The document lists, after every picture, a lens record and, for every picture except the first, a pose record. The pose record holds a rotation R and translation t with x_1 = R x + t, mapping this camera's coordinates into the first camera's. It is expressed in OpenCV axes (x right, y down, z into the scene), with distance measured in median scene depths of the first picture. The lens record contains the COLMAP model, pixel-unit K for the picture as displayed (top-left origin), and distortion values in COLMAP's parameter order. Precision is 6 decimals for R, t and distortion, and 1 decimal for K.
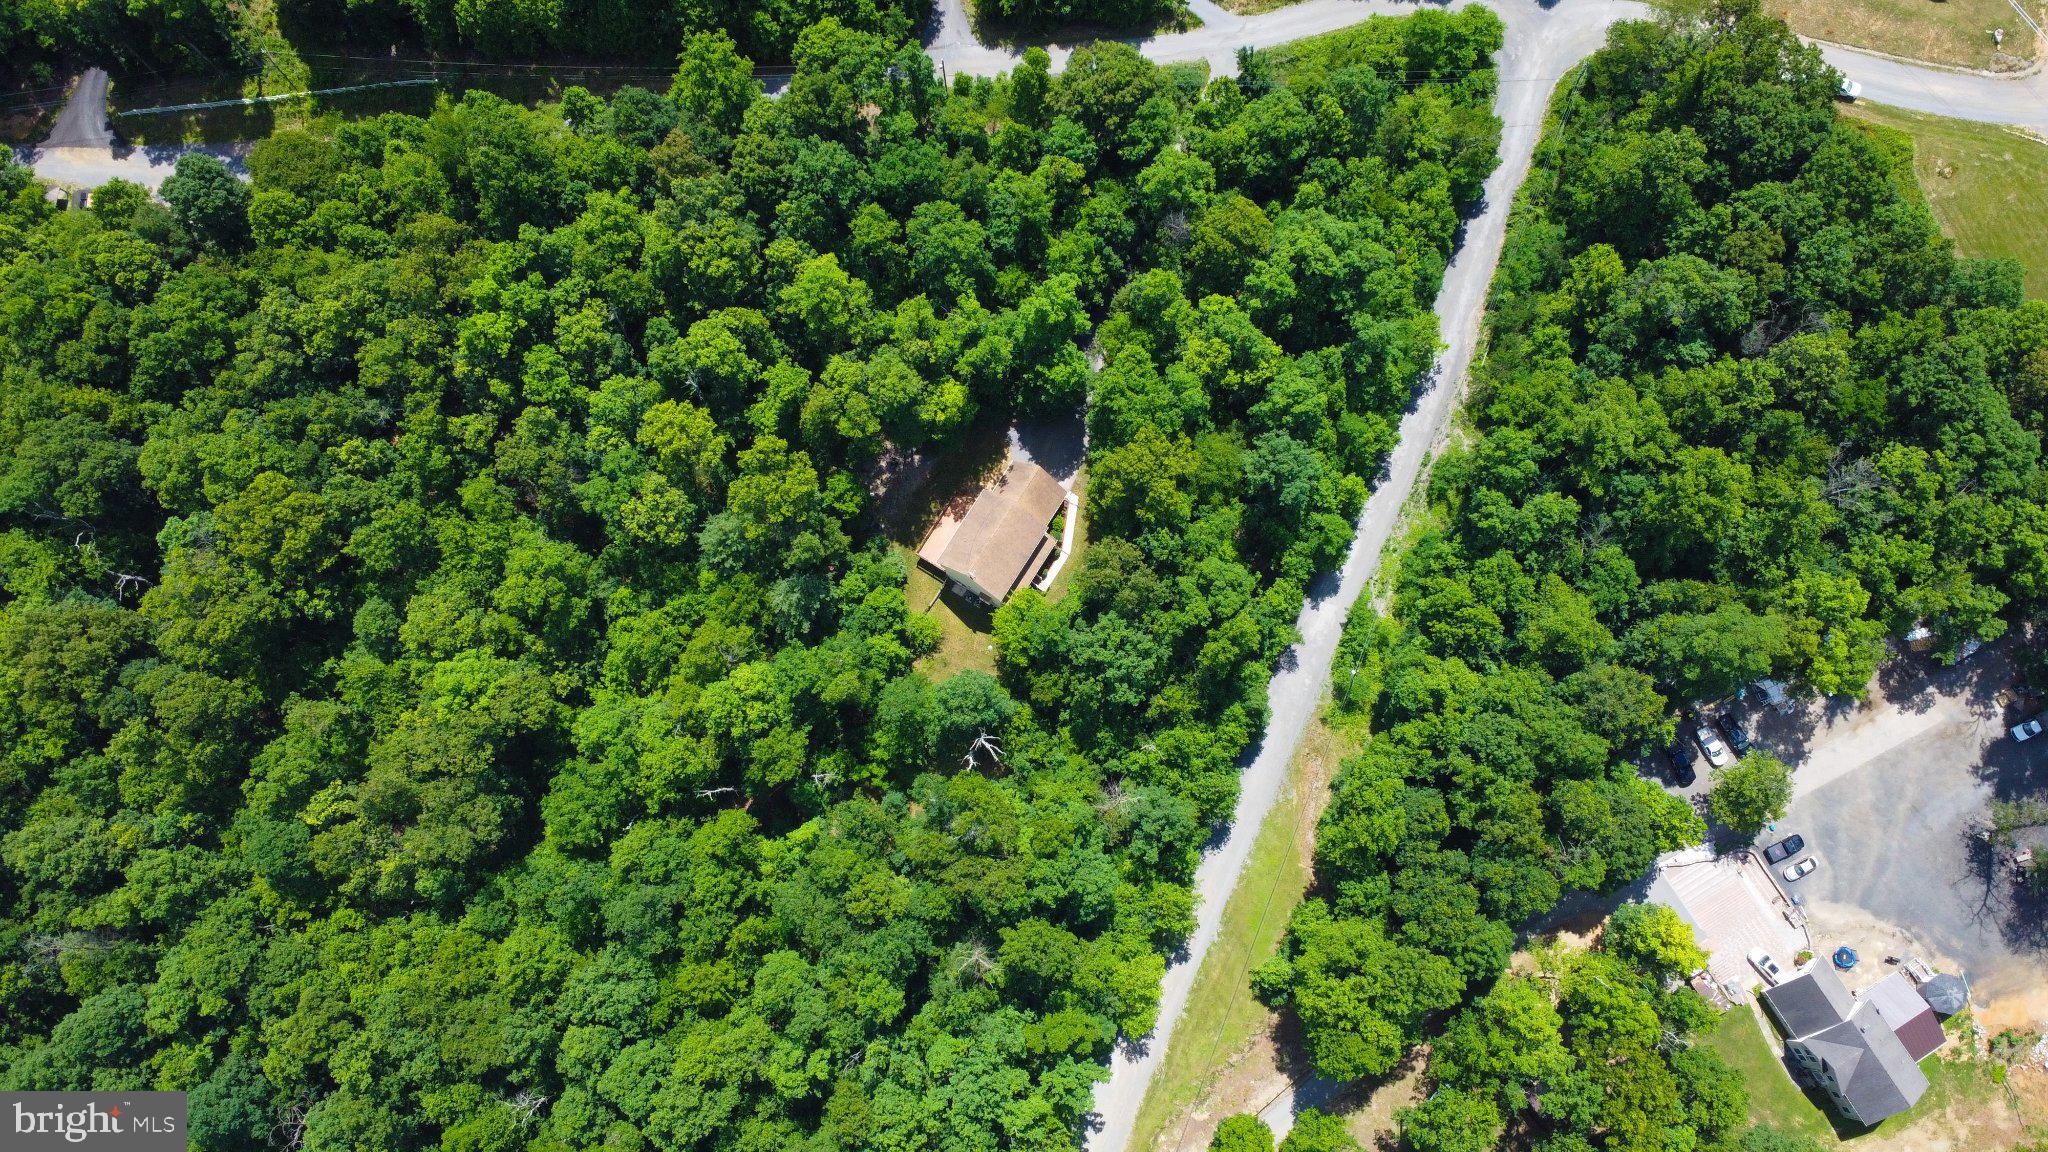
lens RADIAL K [[1497.1, 0, 1036.2], [0, 1497.1, 581.8], [0, 0, 1]] dist [0.004415, -0.005789]
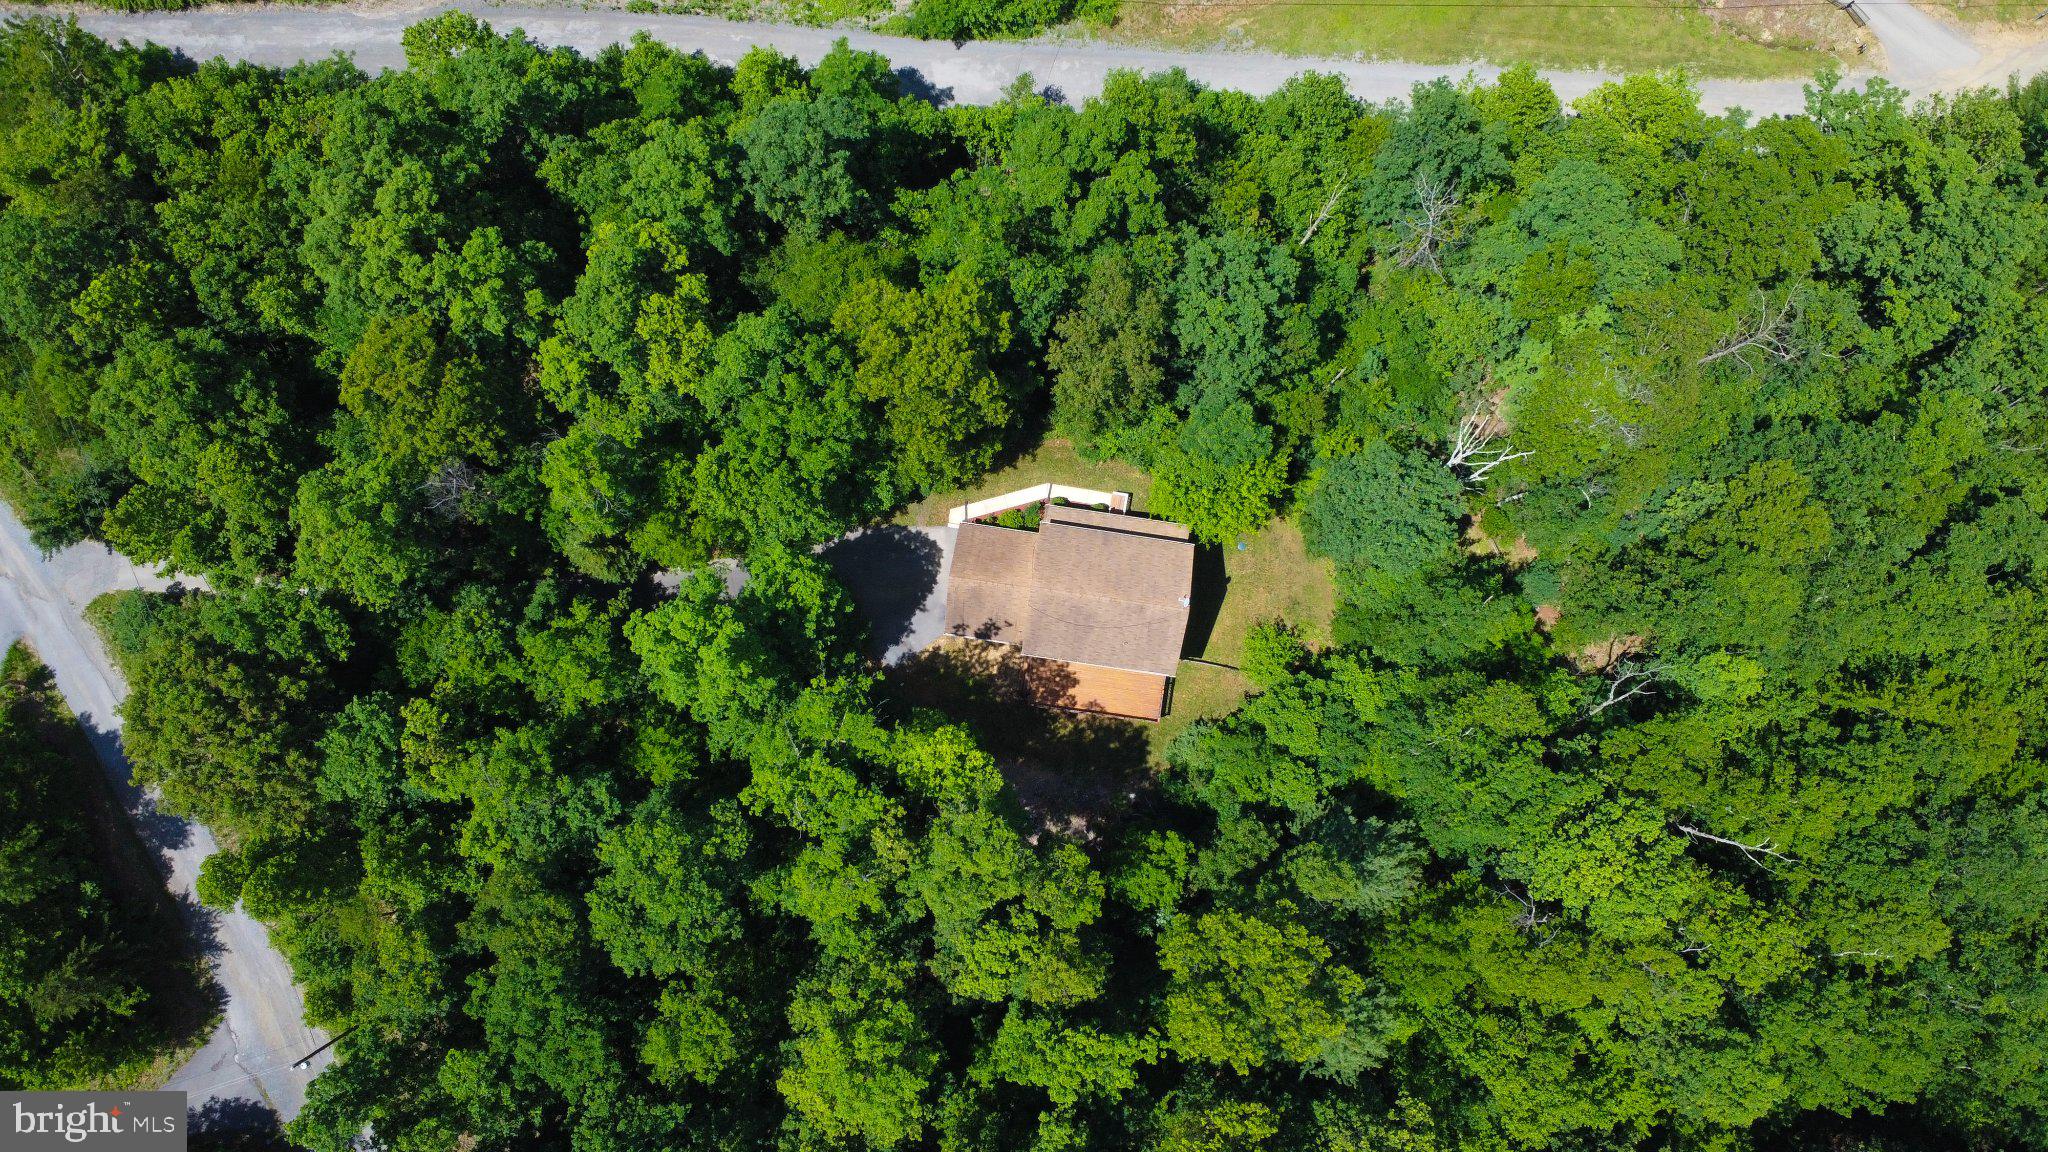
lens RADIAL K [[1497.1, 0, 1025.1], [0, 1497.1, 581.2], [0, 0, 1]] dist [0.004415, -0.005789]
pose [[-0.401576, -0.915429, 0.026939, -0.026532], [0.892335, -0.384487, 0.236449, -0.189335], [-0.206094, 0.118990, 0.971270, 0.453446]]
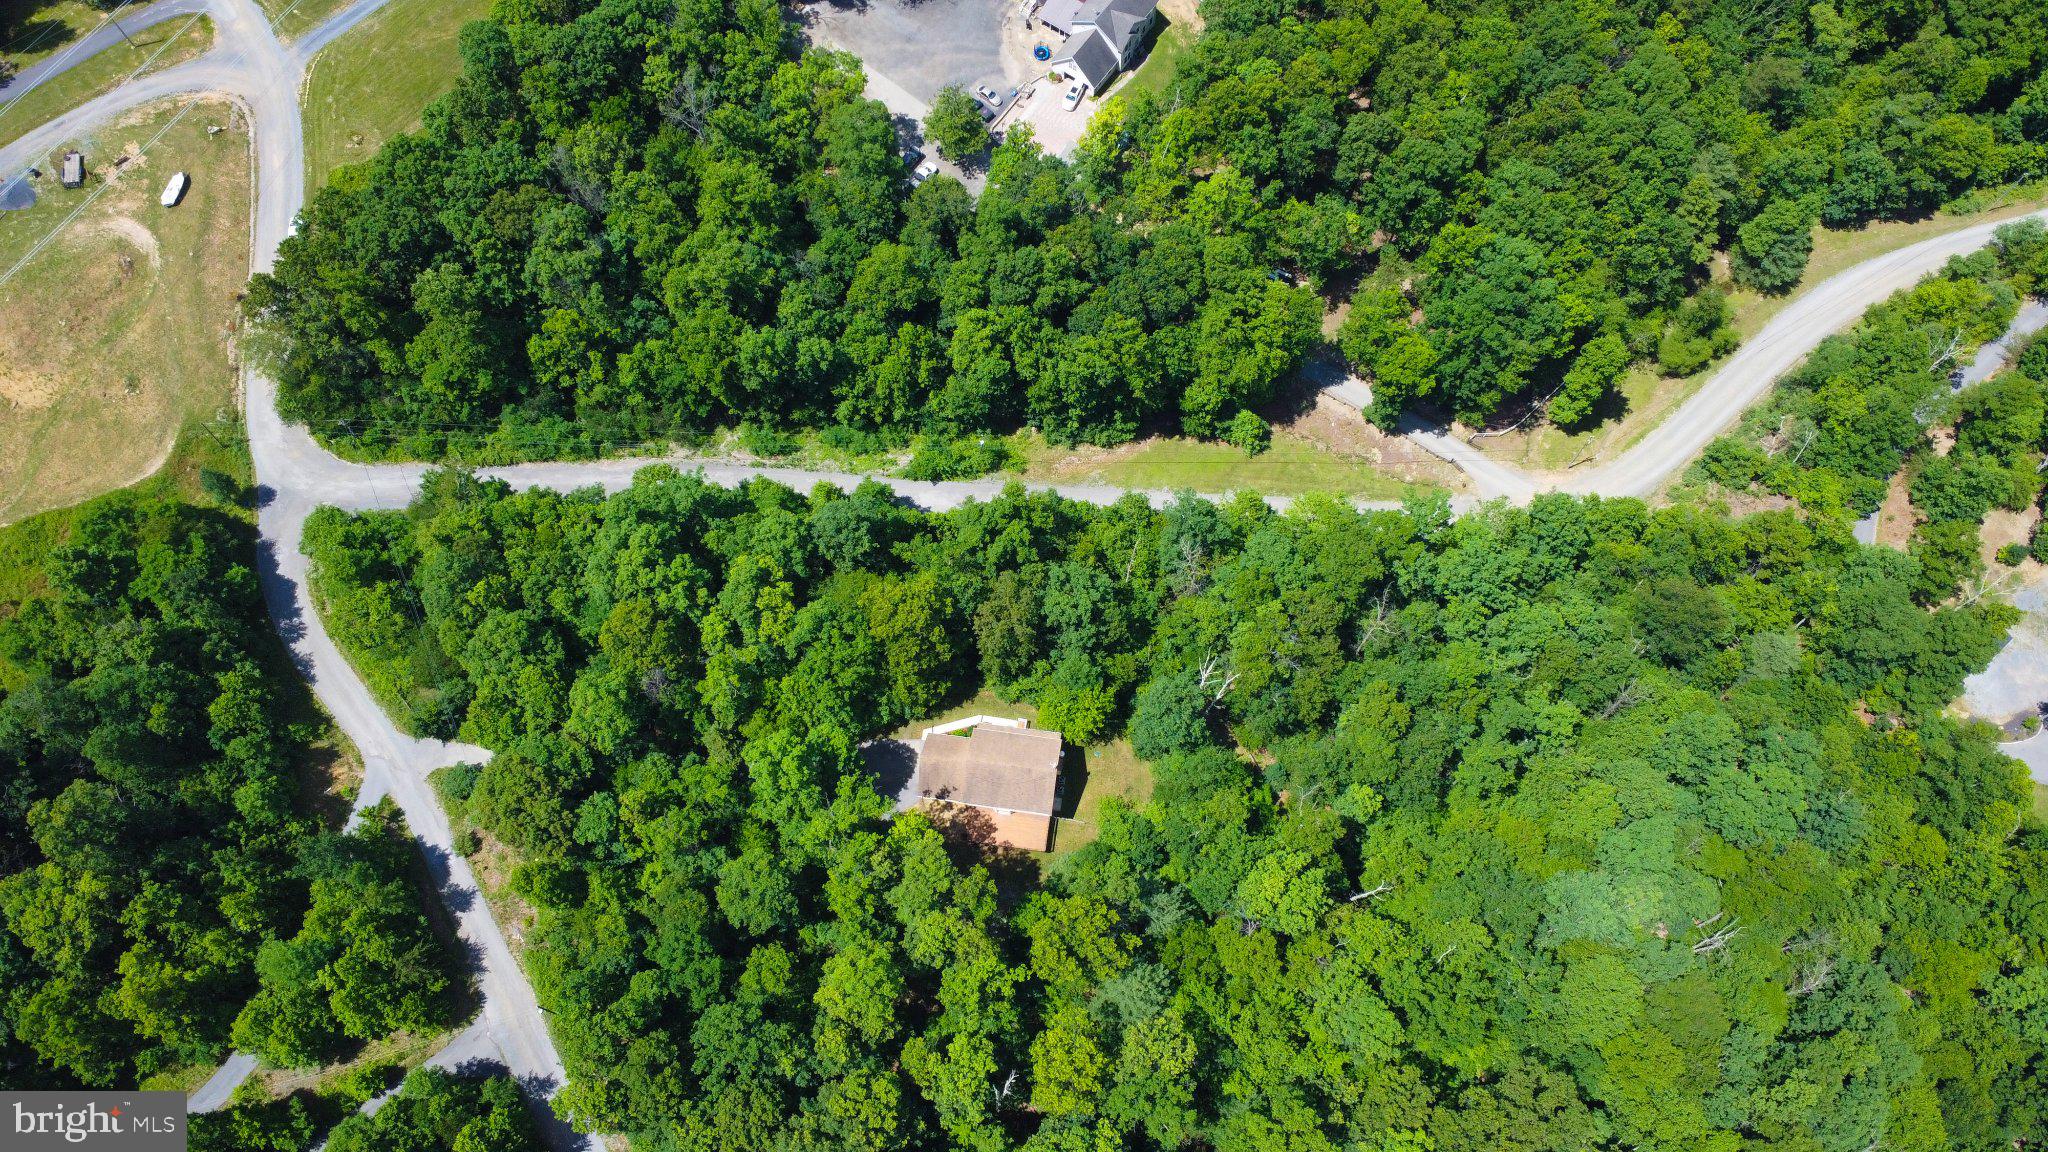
lens RADIAL K [[1497.1, 0, 1013.9], [0, 1497.1, 593.8], [0, 0, 1]] dist [0.004415, -0.005789]
pose [[-0.402365, -0.852830, 0.332841, -0.263191], [0.896514, -0.293444, 0.331894, -0.322606], [-0.185379, 0.431939, 0.882646, 0.075864]]
